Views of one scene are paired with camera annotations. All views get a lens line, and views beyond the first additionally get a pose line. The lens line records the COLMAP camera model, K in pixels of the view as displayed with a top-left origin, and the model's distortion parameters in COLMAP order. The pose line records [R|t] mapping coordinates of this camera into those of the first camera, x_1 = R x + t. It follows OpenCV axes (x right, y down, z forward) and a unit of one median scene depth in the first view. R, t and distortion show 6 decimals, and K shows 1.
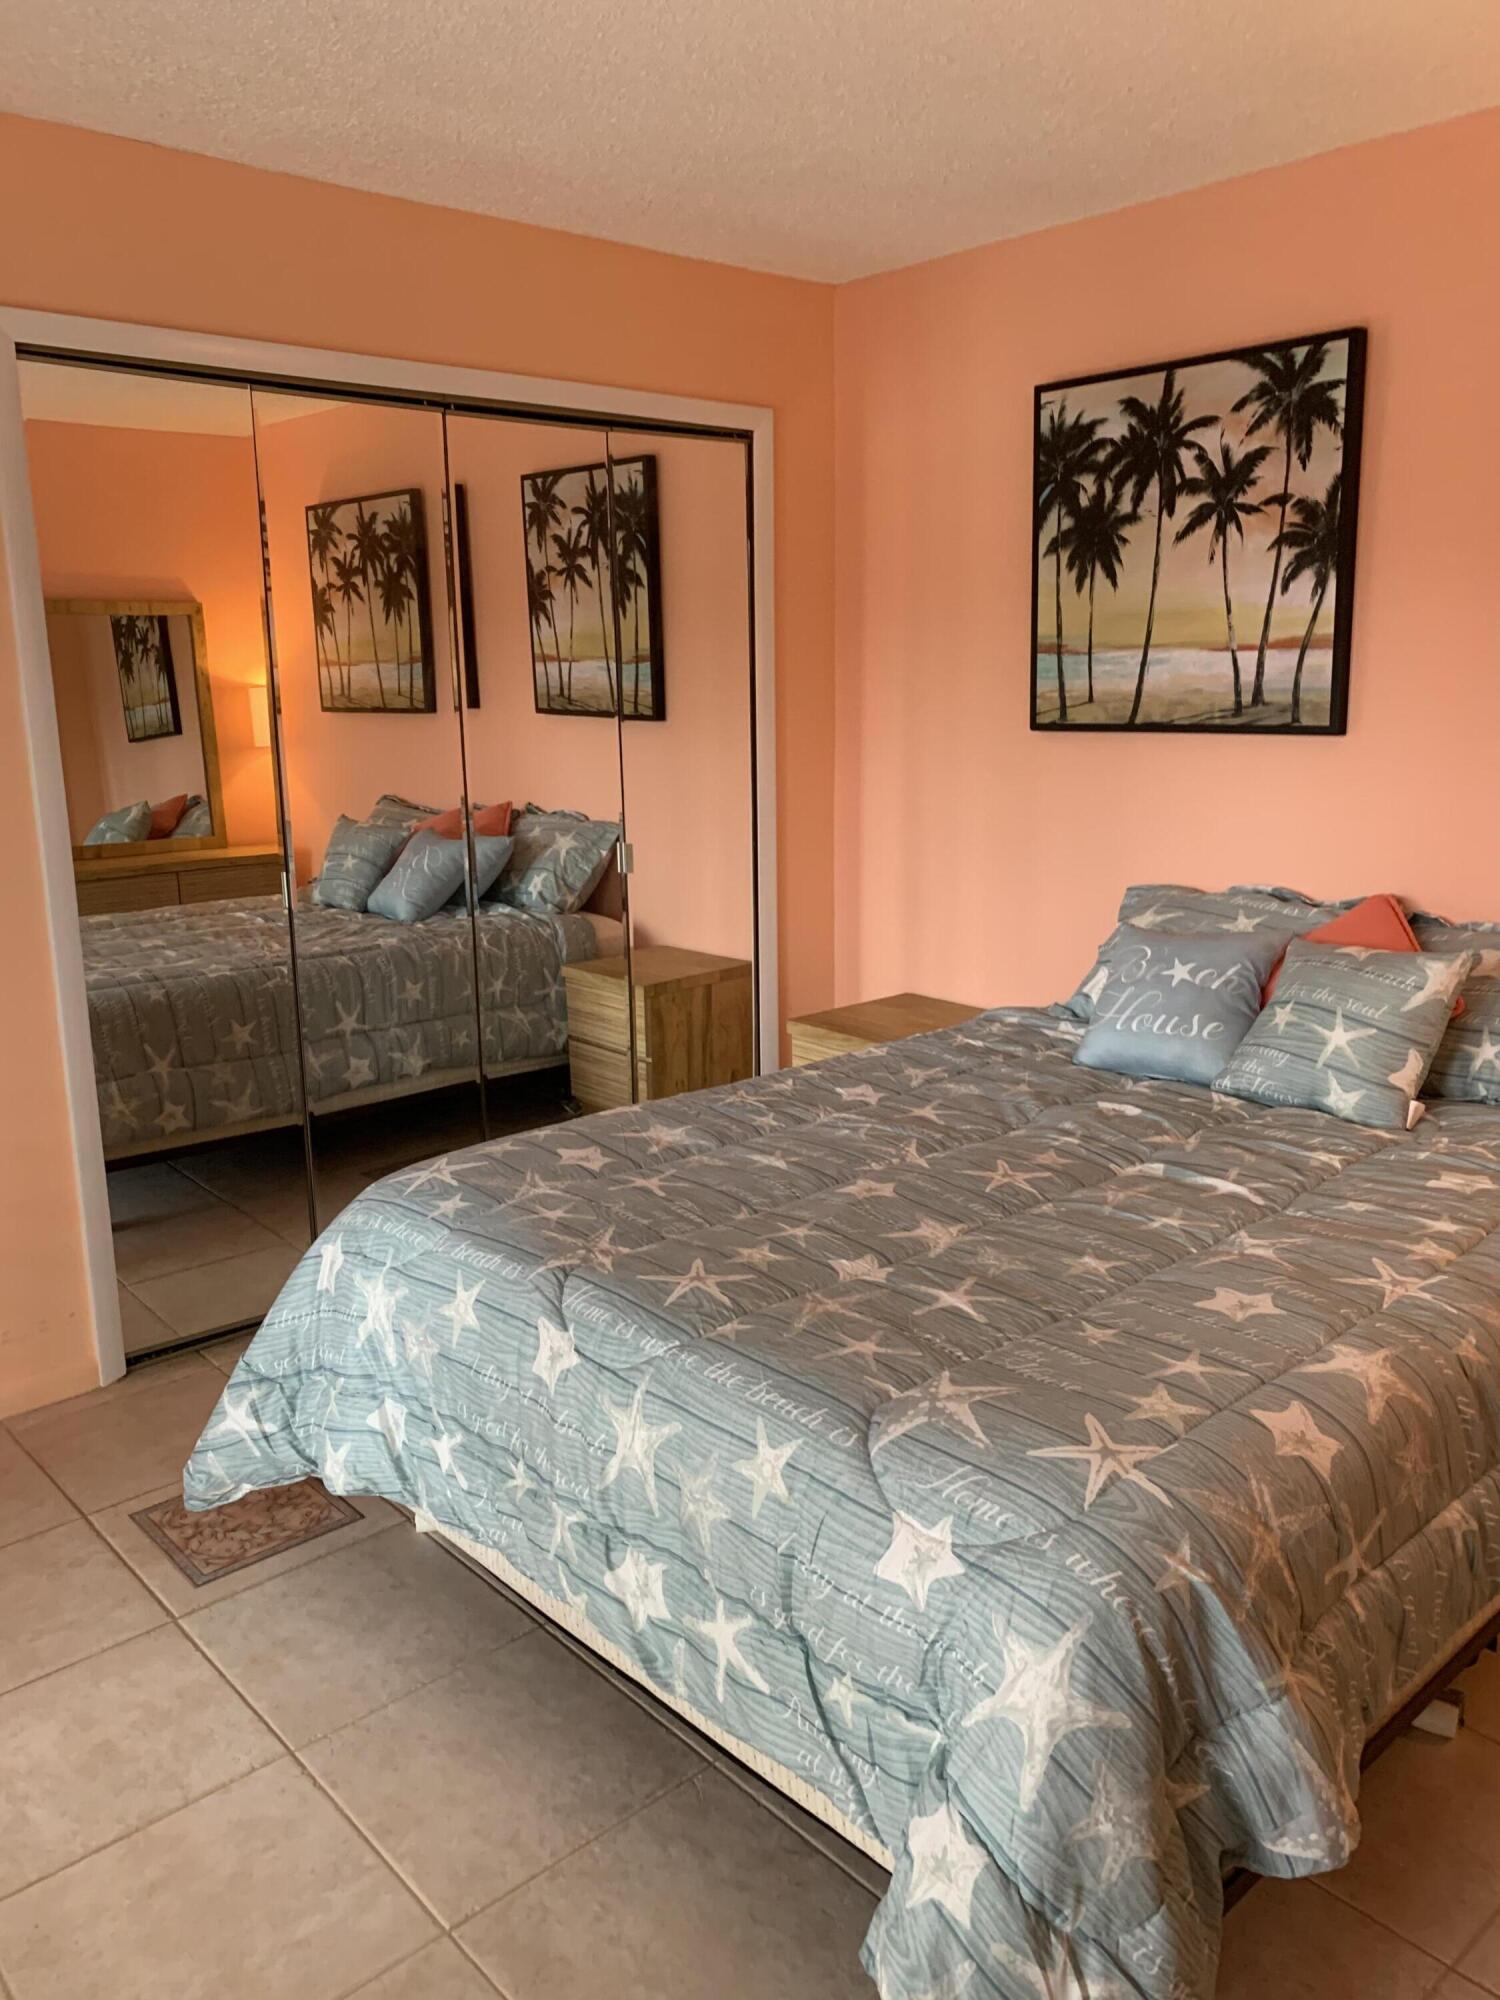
lens RADIAL K [[1536.2, 0, 744.9], [0, 1536.2, 984.2], [0, 0, 1]] dist [0.025798, -0.042595]
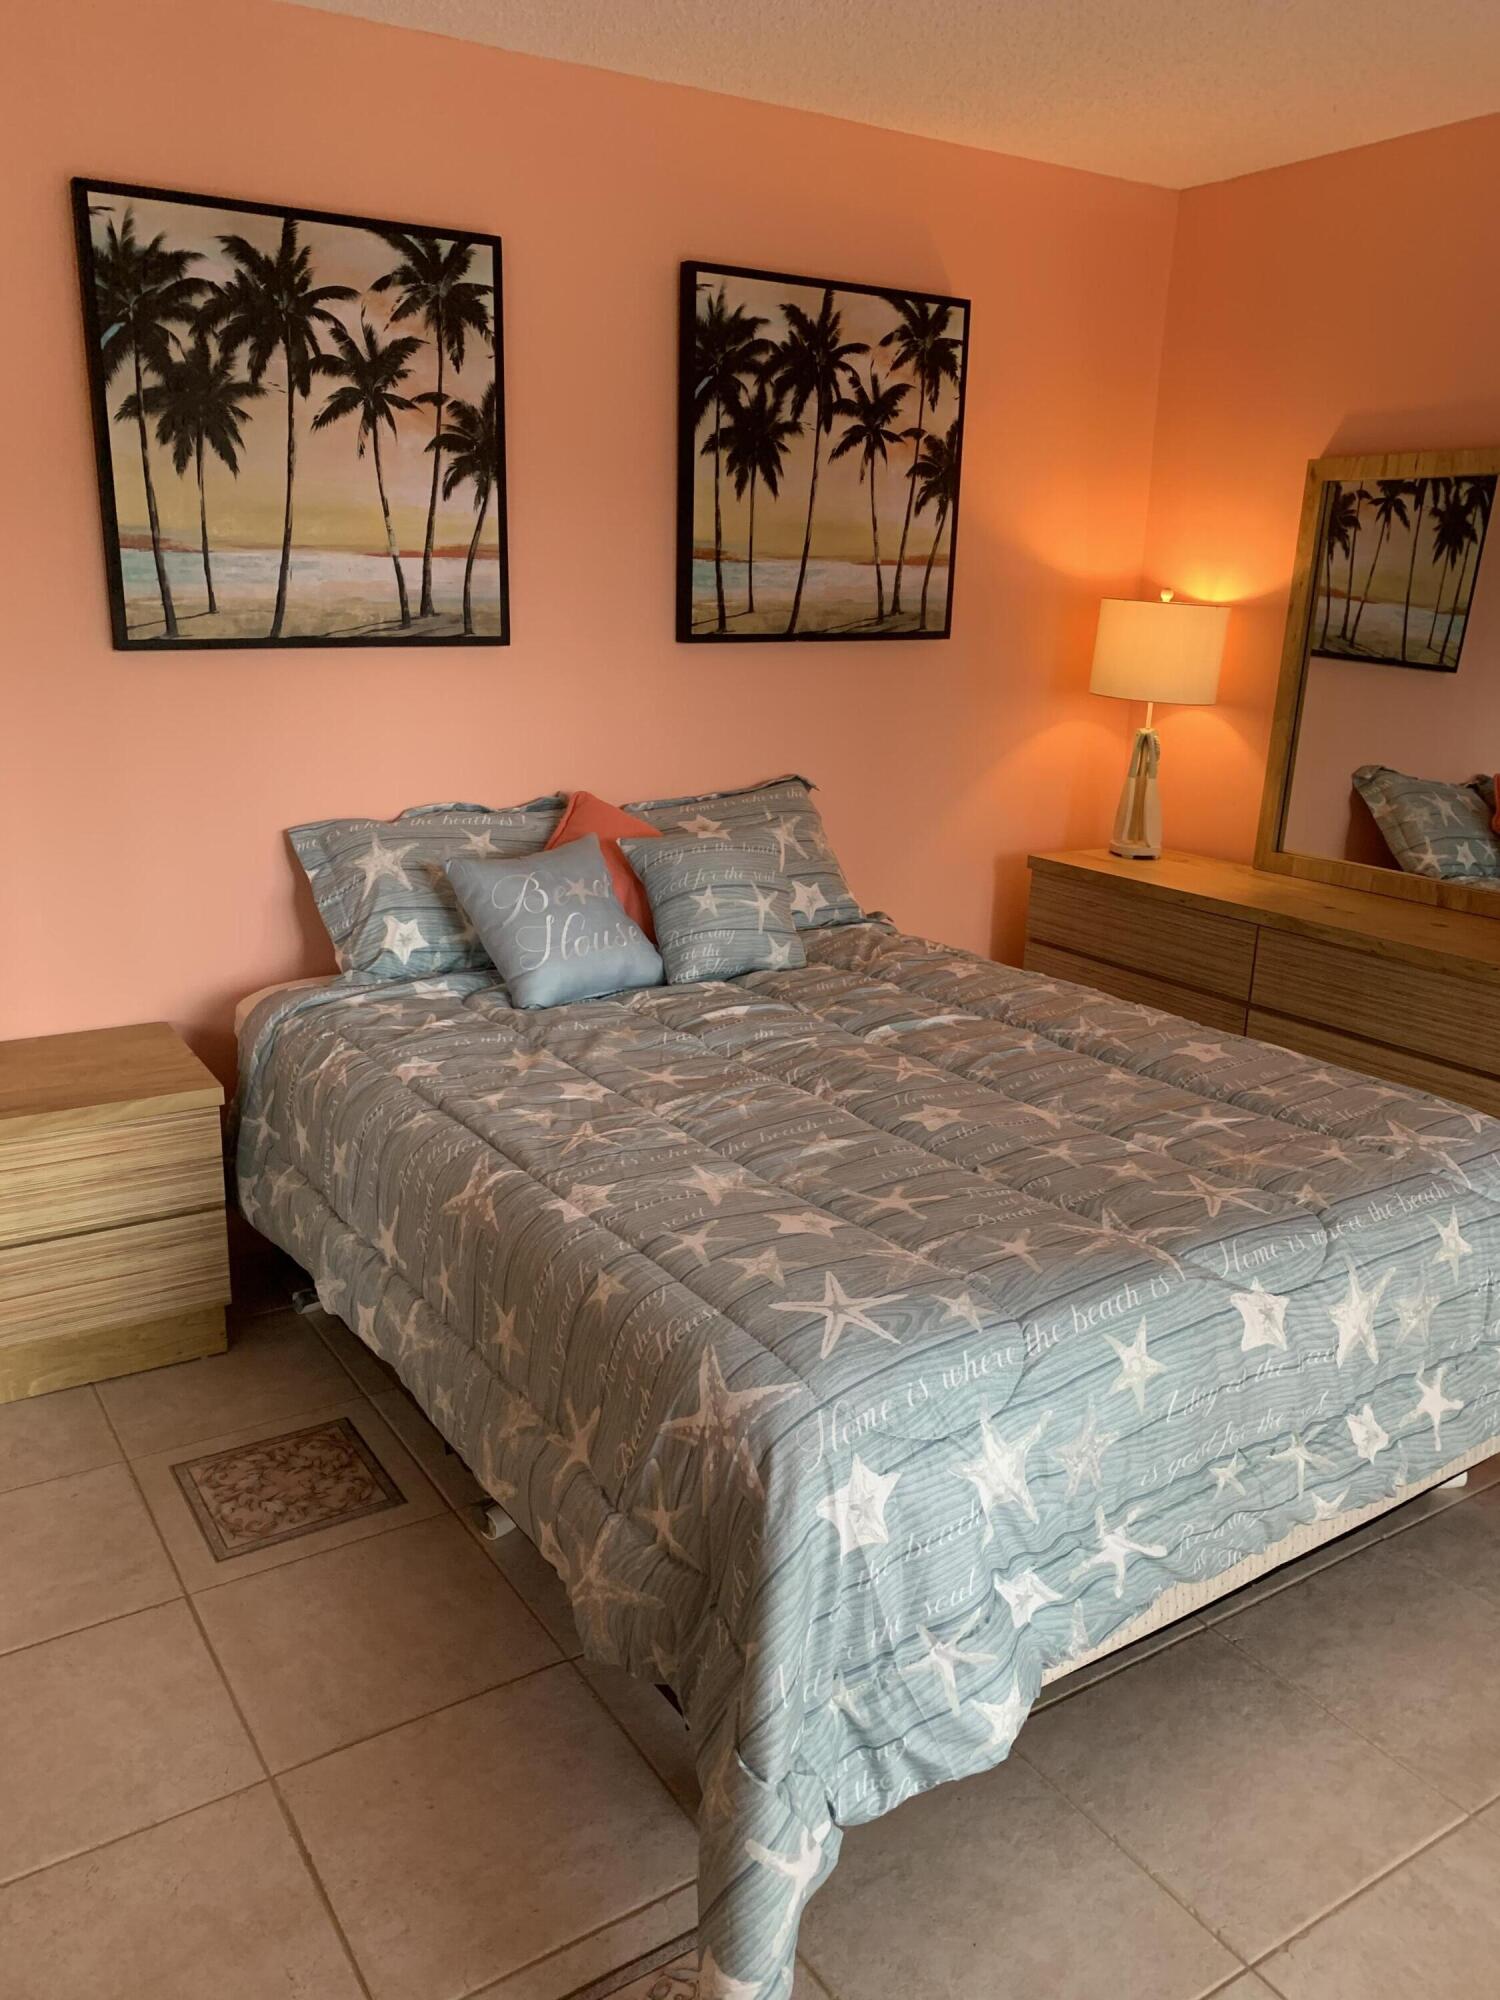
lens RADIAL K [[1536.2, 0, 737.5], [0, 1536.2, 1022.5], [0, 0, 1]] dist [0.025798, -0.042595]
pose [[0.146314, -0.270940, 0.951411, -0.648186], [0.173738, 0.953851, 0.244916, -0.144418], [-0.973862, 0.129461, 0.186635, 0.682175]]
